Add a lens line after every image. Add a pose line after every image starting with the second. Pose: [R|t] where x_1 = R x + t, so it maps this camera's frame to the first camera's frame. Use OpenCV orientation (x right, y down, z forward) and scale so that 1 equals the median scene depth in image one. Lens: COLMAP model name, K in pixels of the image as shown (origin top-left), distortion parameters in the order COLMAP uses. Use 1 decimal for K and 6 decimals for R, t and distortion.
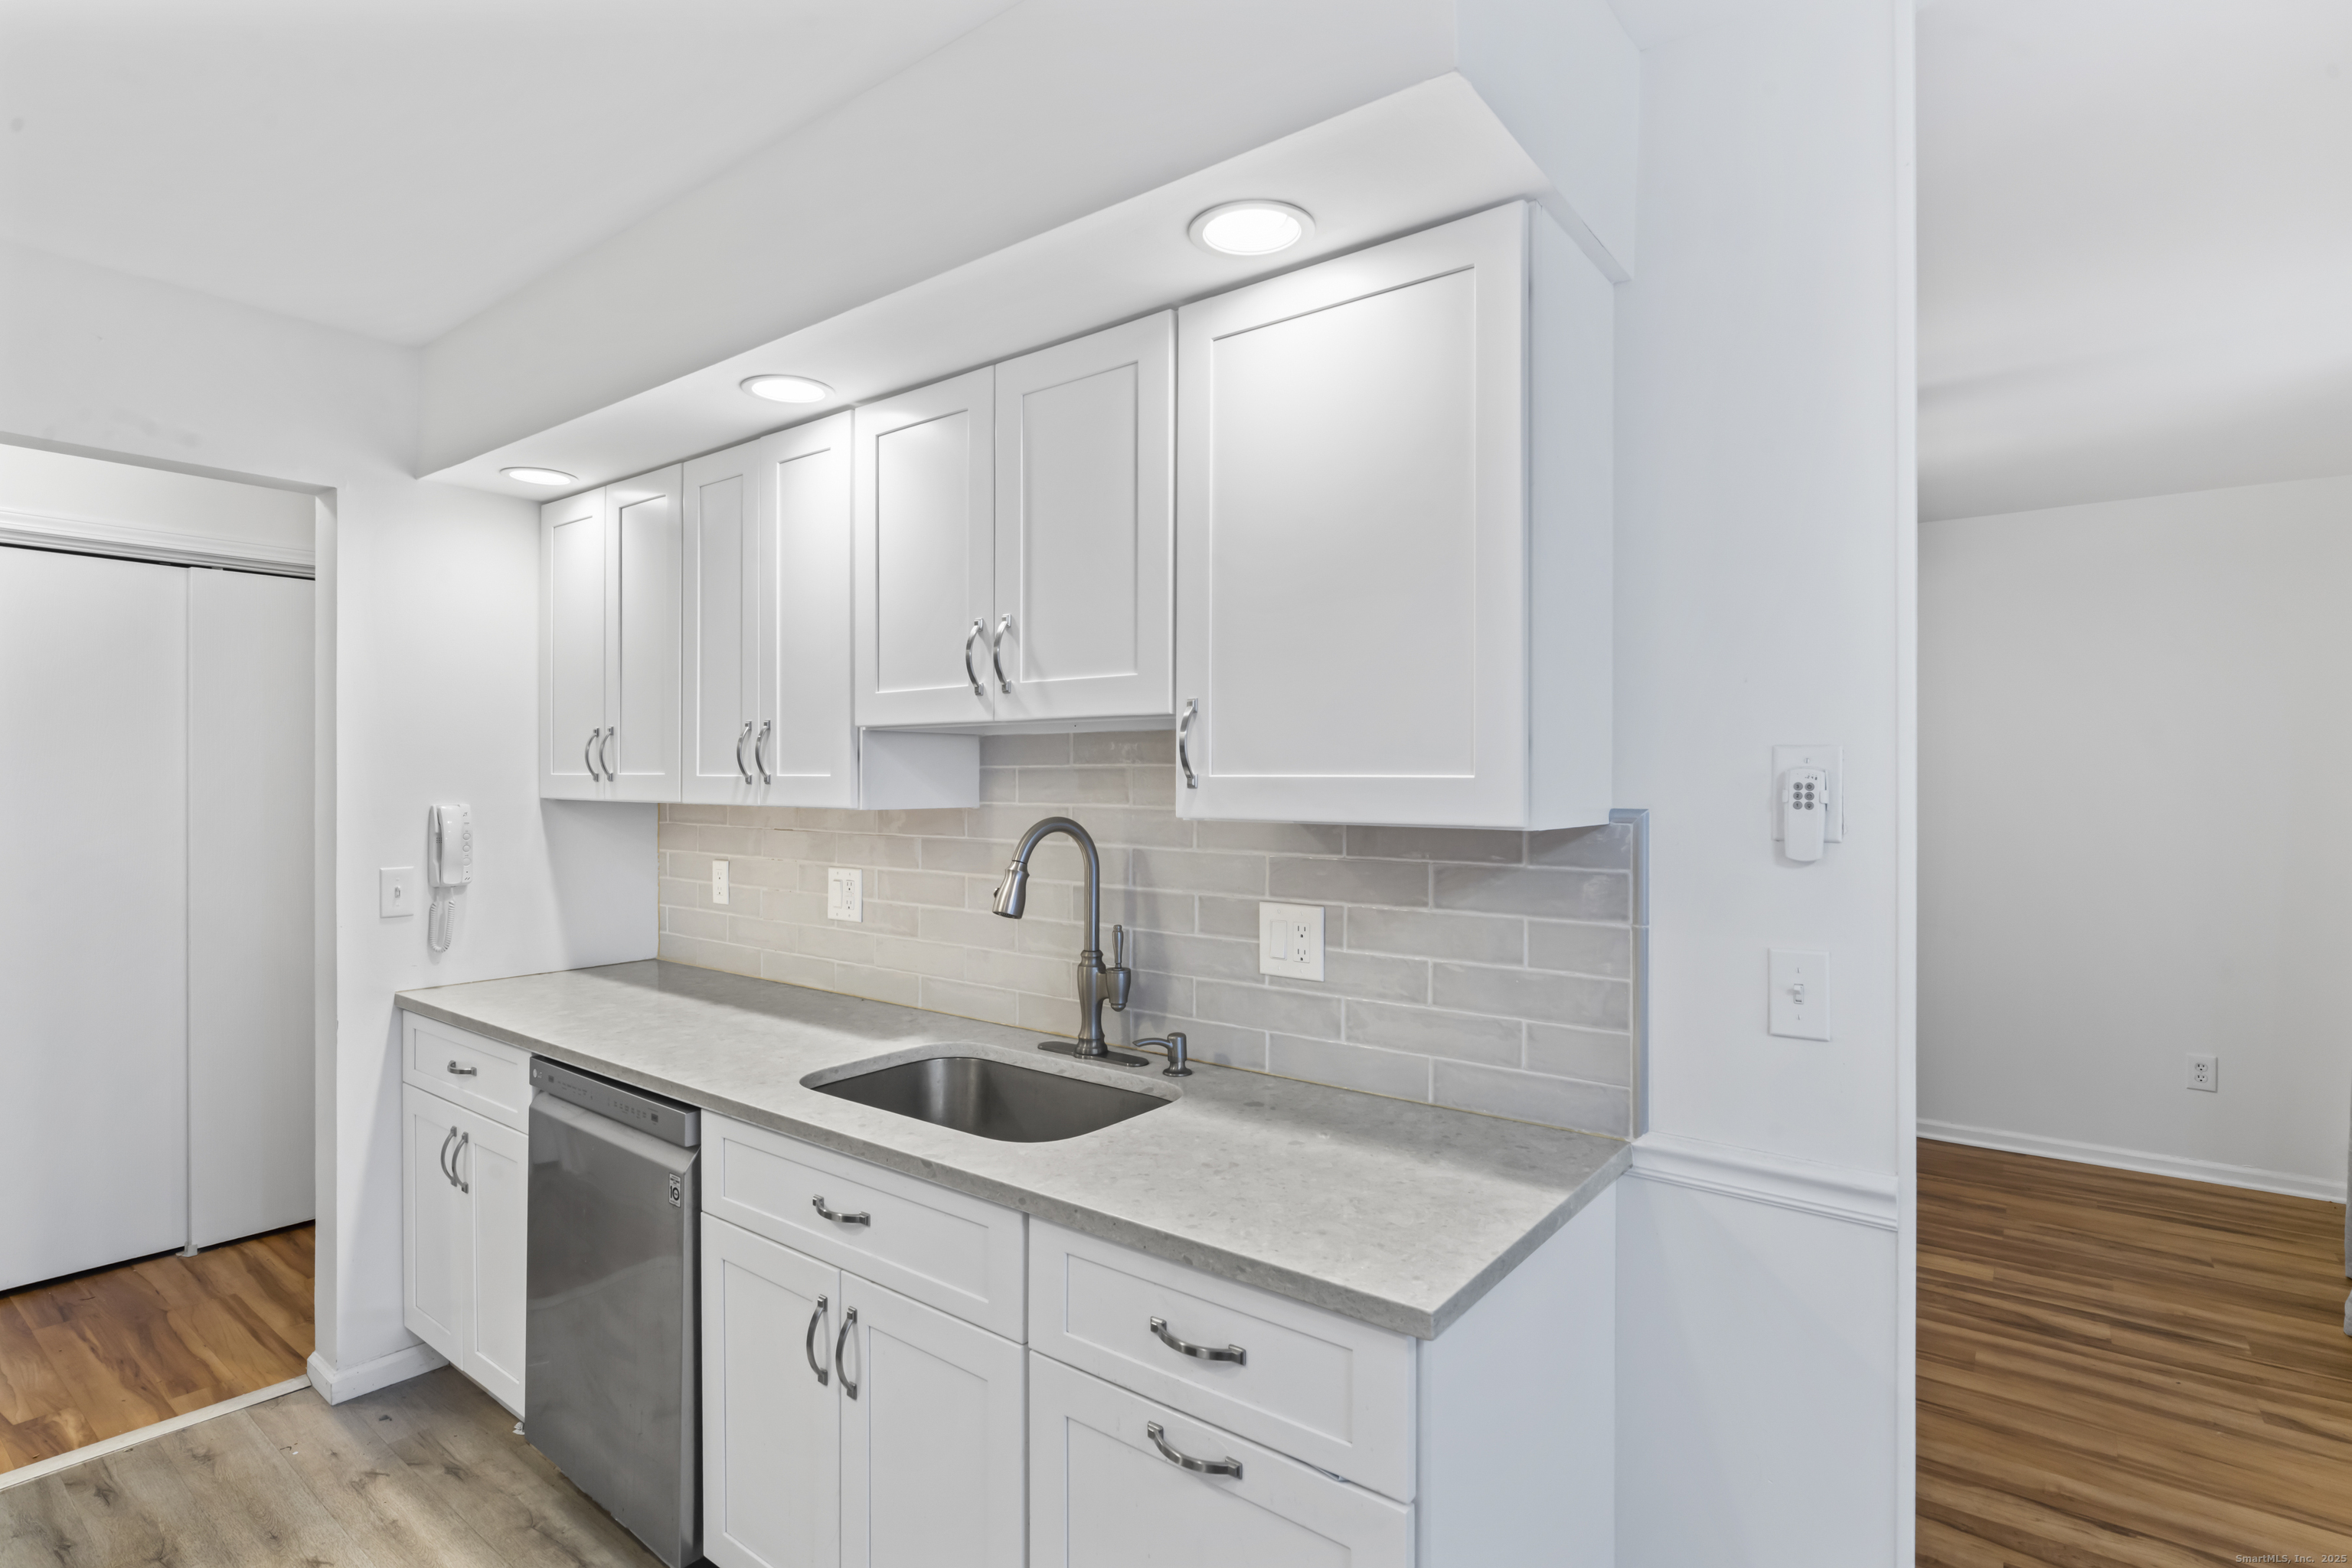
lens RADIAL K [[1144.5, 0, 1170.5], [0, 1144.5, 773.7], [0, 0, 1]] dist [0.002661, -0.000054]
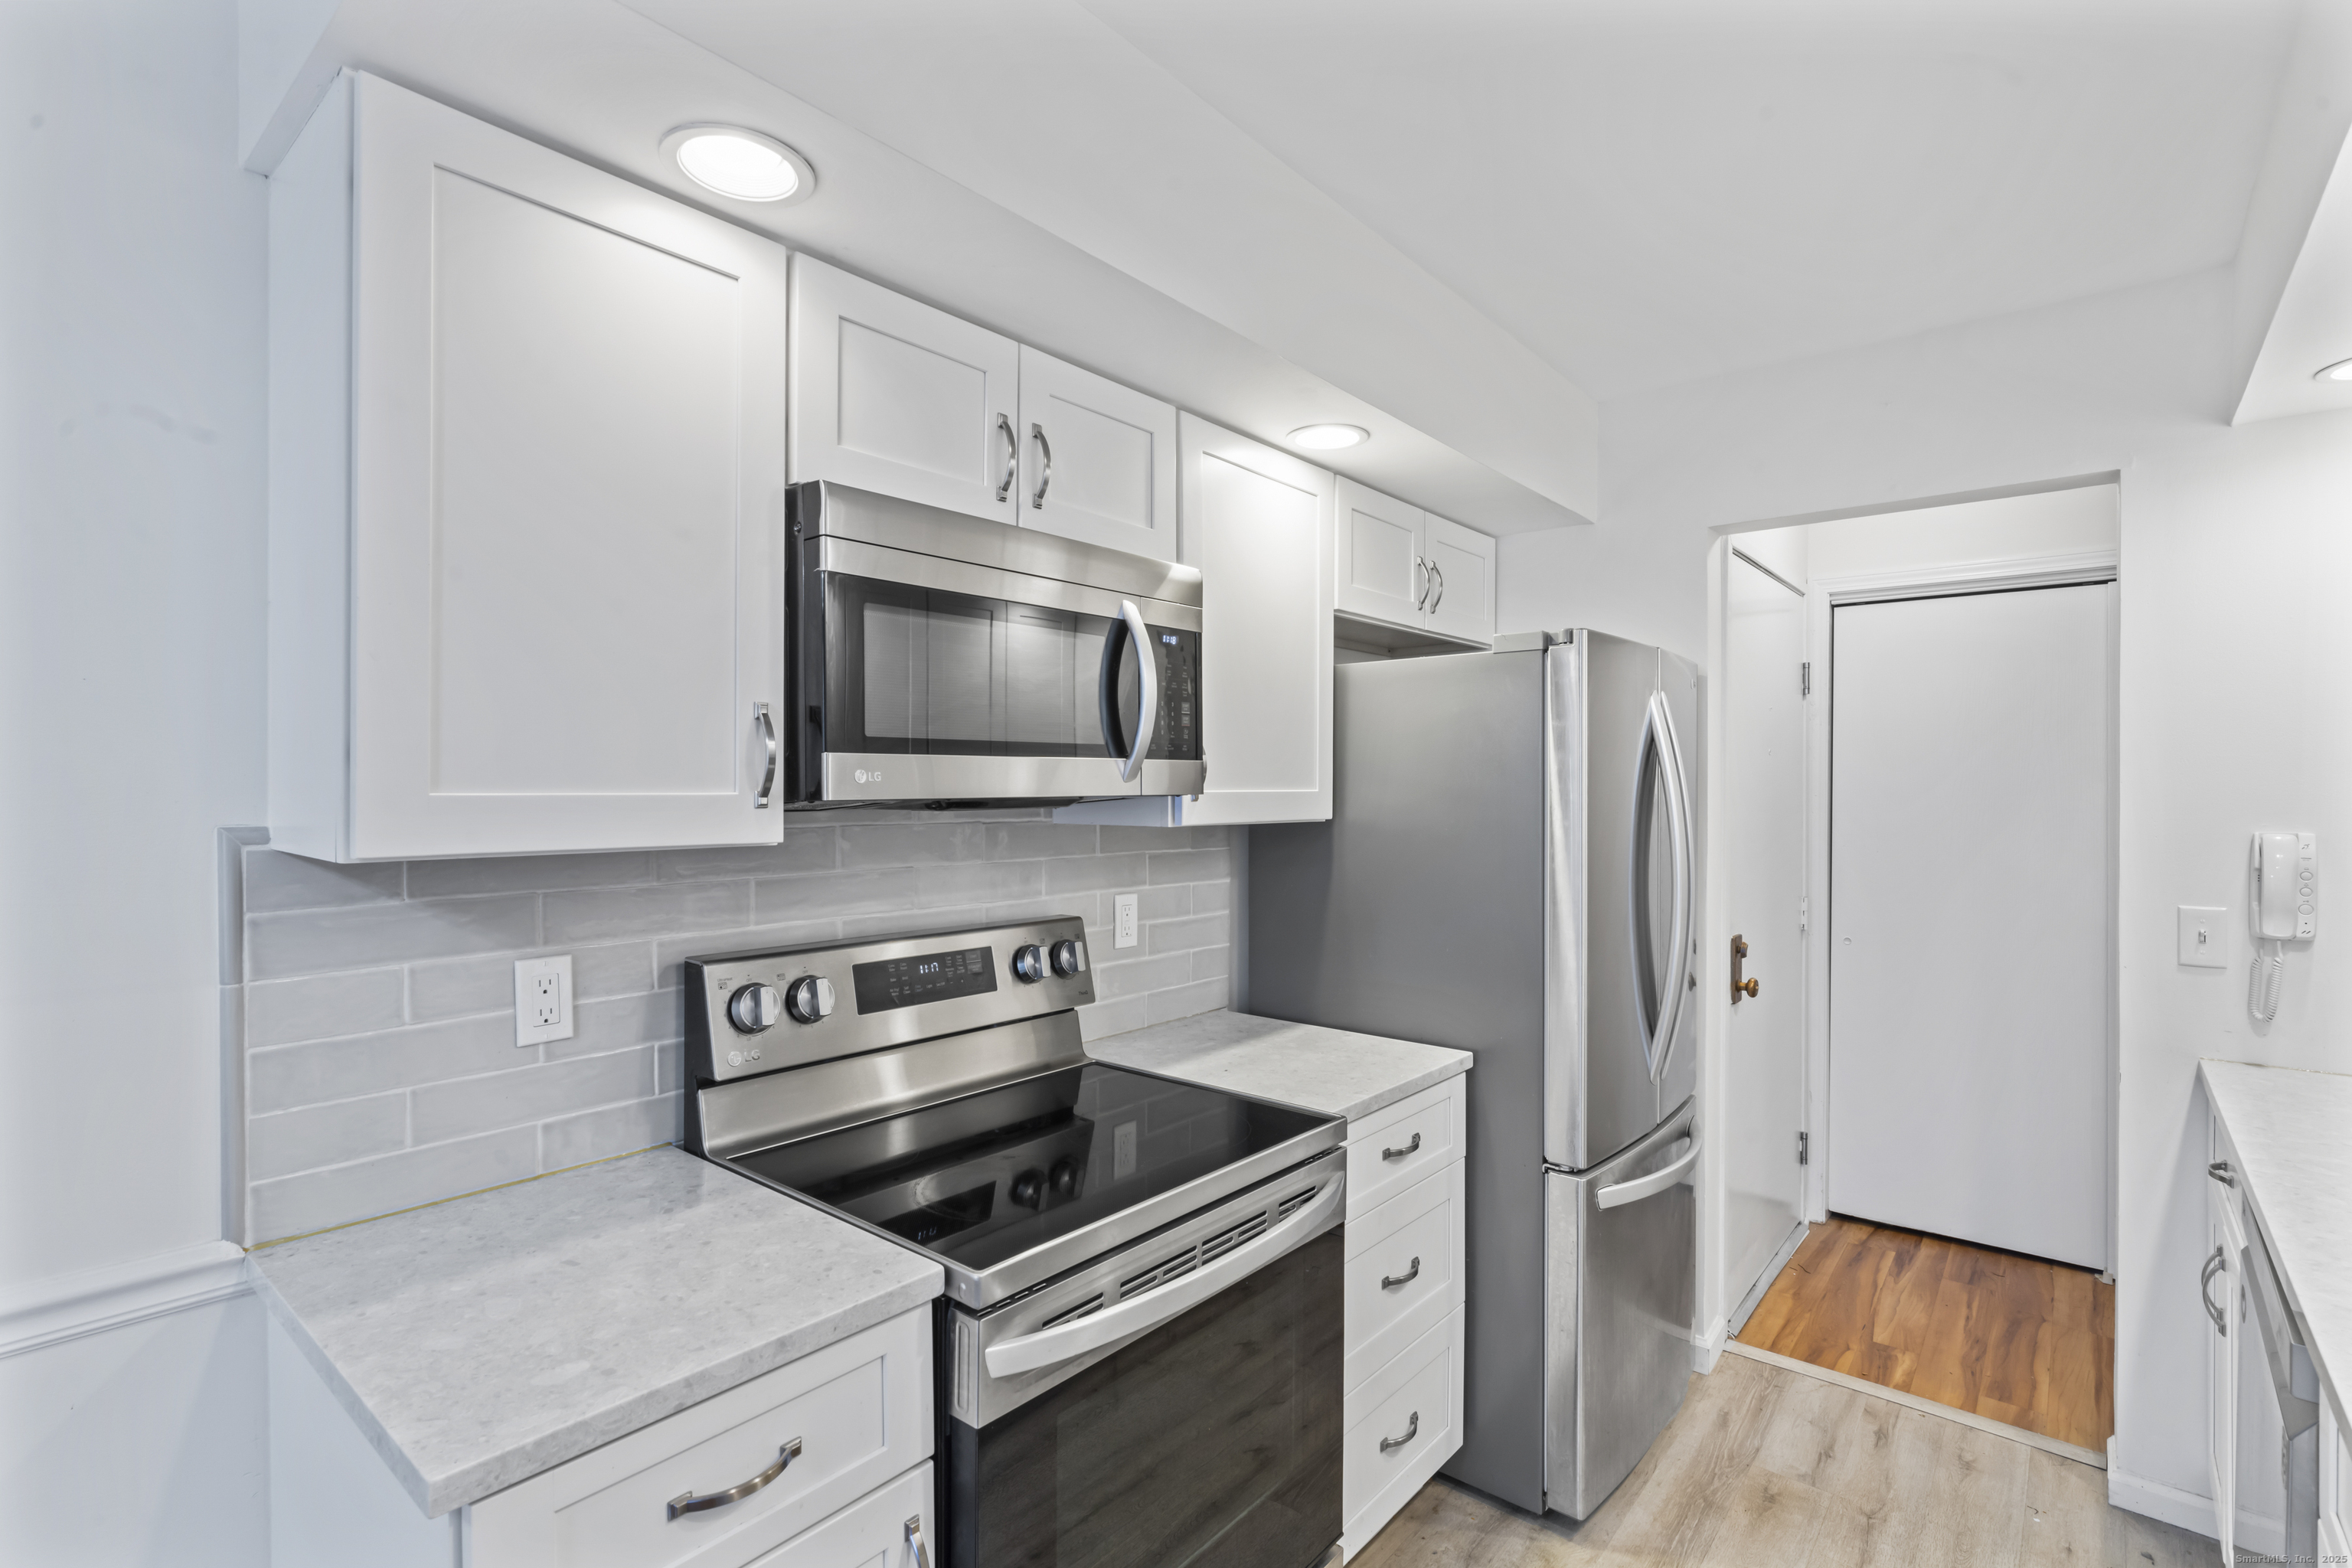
lens RADIAL K [[1091.4, 0, 1180.0], [0, 1091.4, 792.0], [0, 0, 1]] dist [-0.002611, -0.000100]
pose [[-0.035839, 0.000652, -0.999357, 0.164079], [0.000083, 1.000000, 0.000650, -0.001336], [0.999358, -0.000059, -0.035839, 0.373006]]
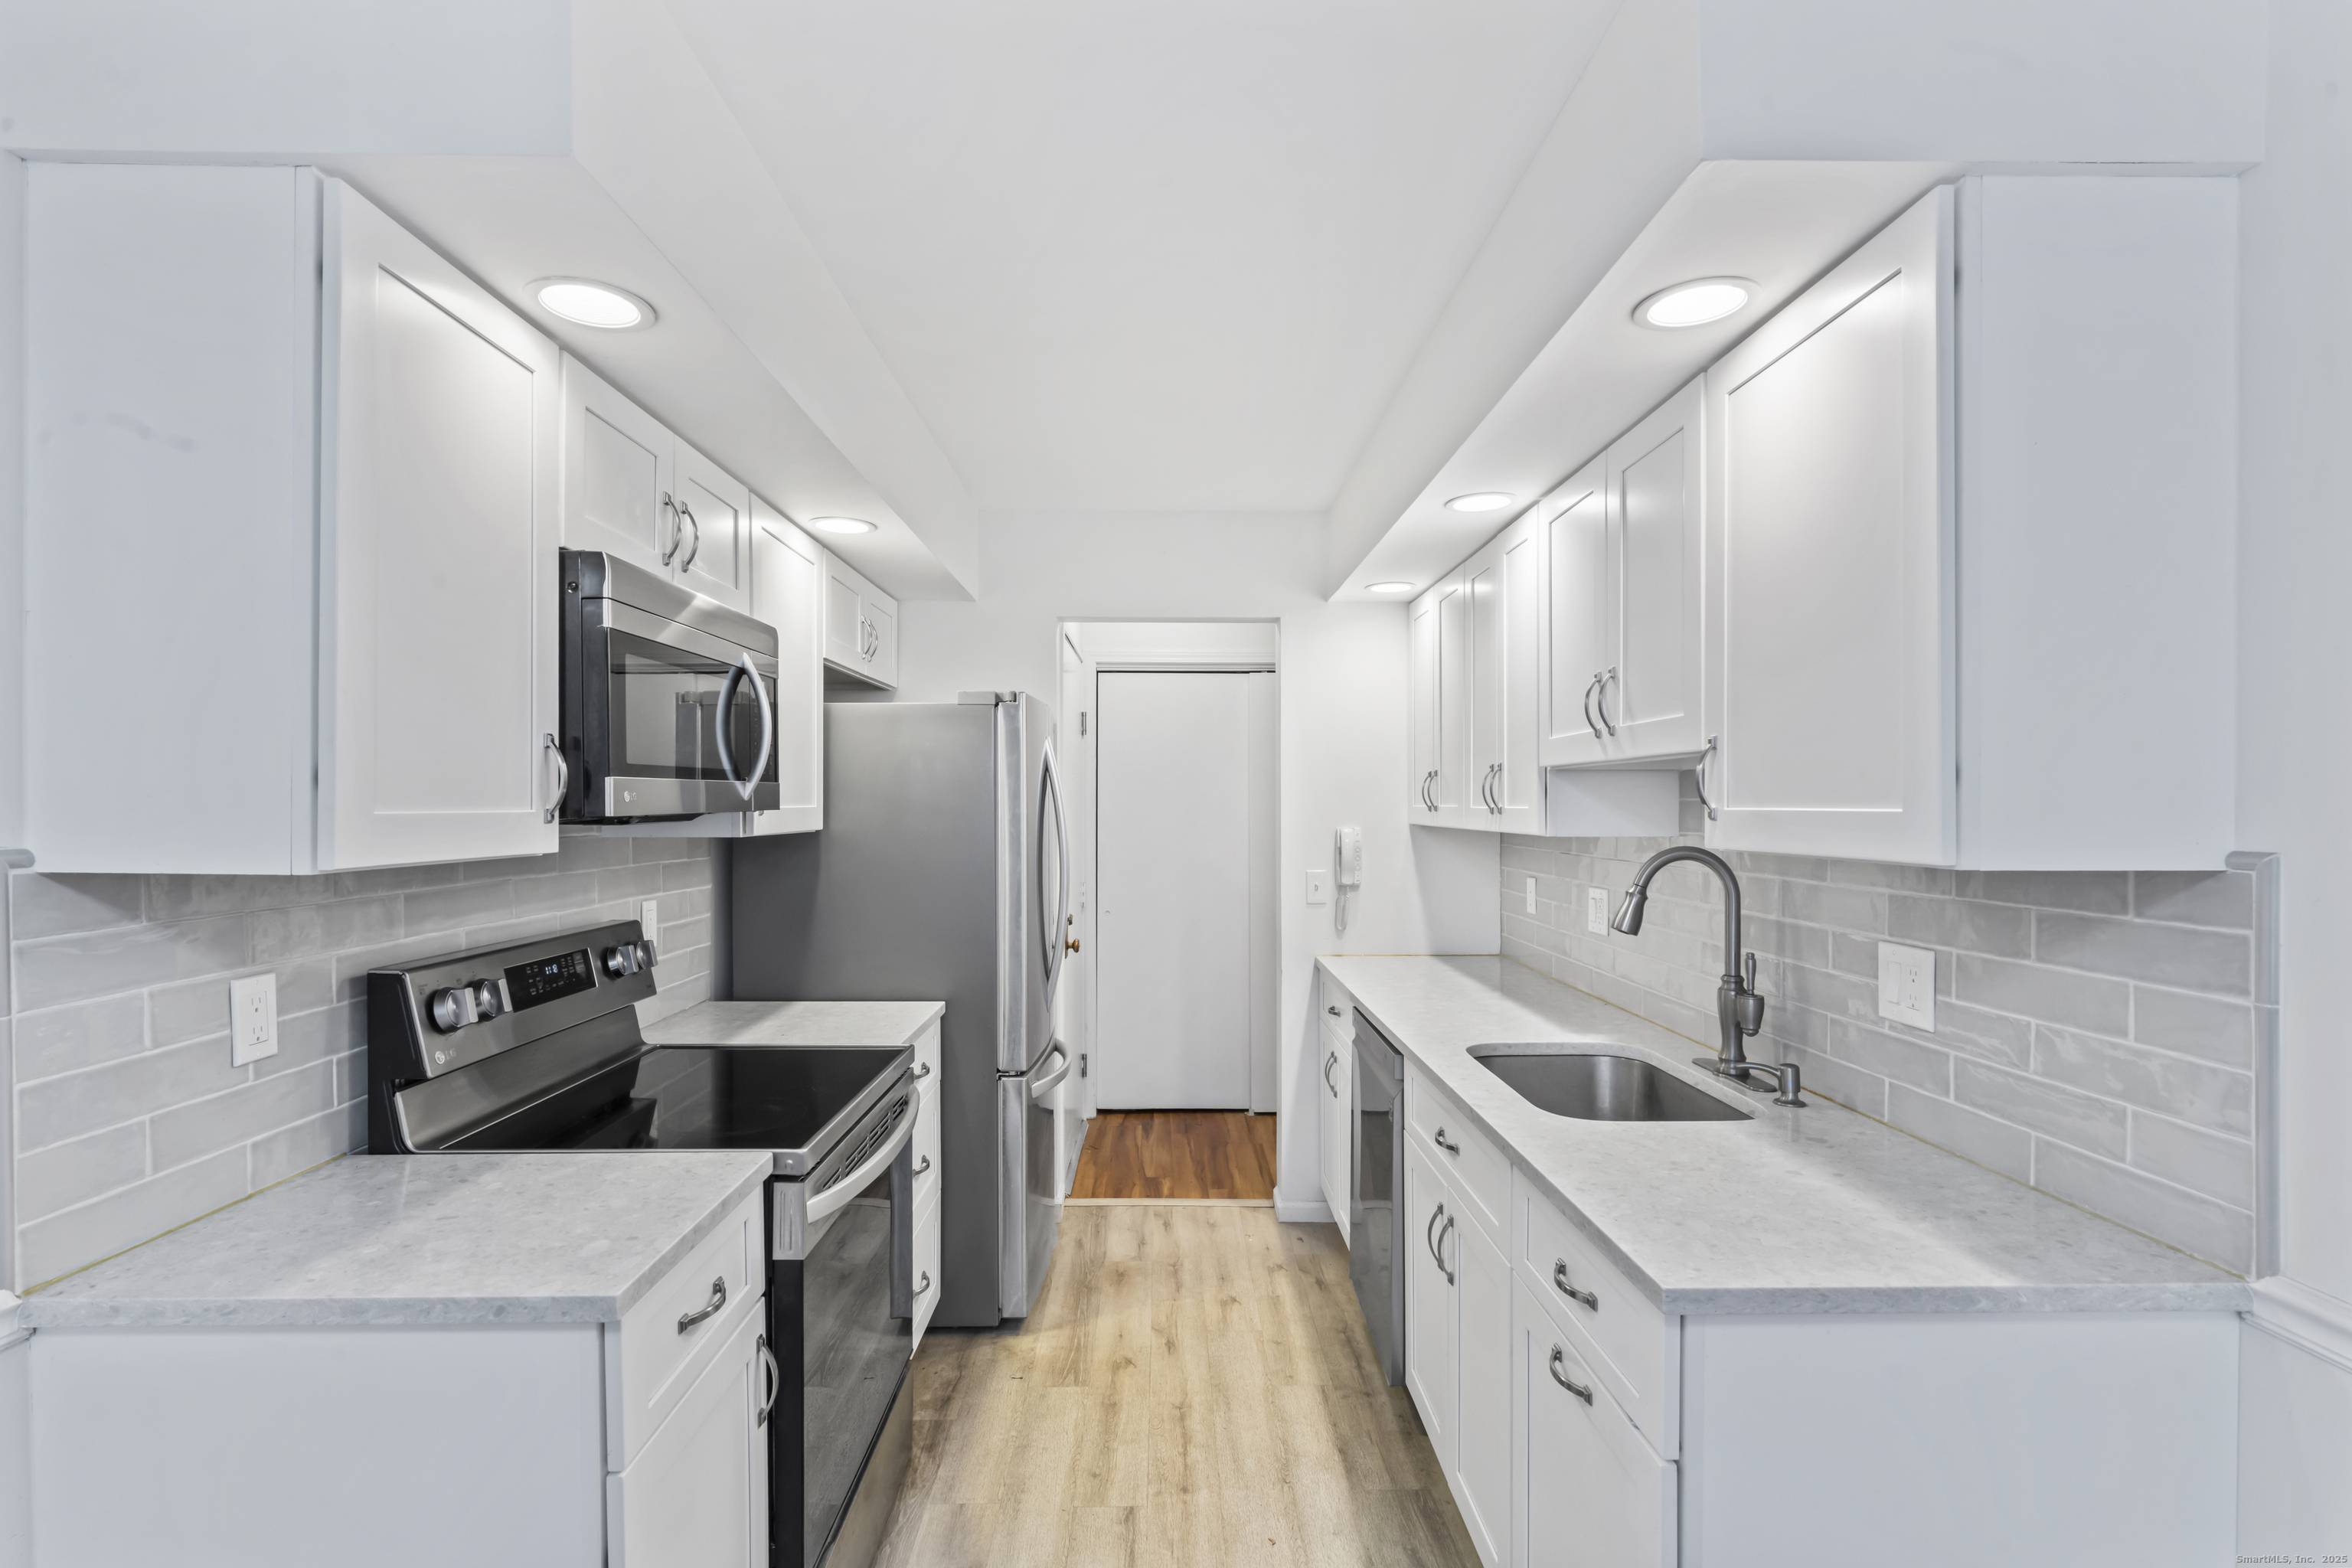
lens RADIAL K [[1108.4, 0, 1174.1], [0, 1108.4, 807.1], [0, 0, 1]] dist [0.001050, 0.000431]
pose [[0.623936, -0.000309, -0.781476, 0.395530], [0.003345, 0.999992, 0.002275, -0.002819], [0.781469, -0.004033, 0.623931, -0.026387]]
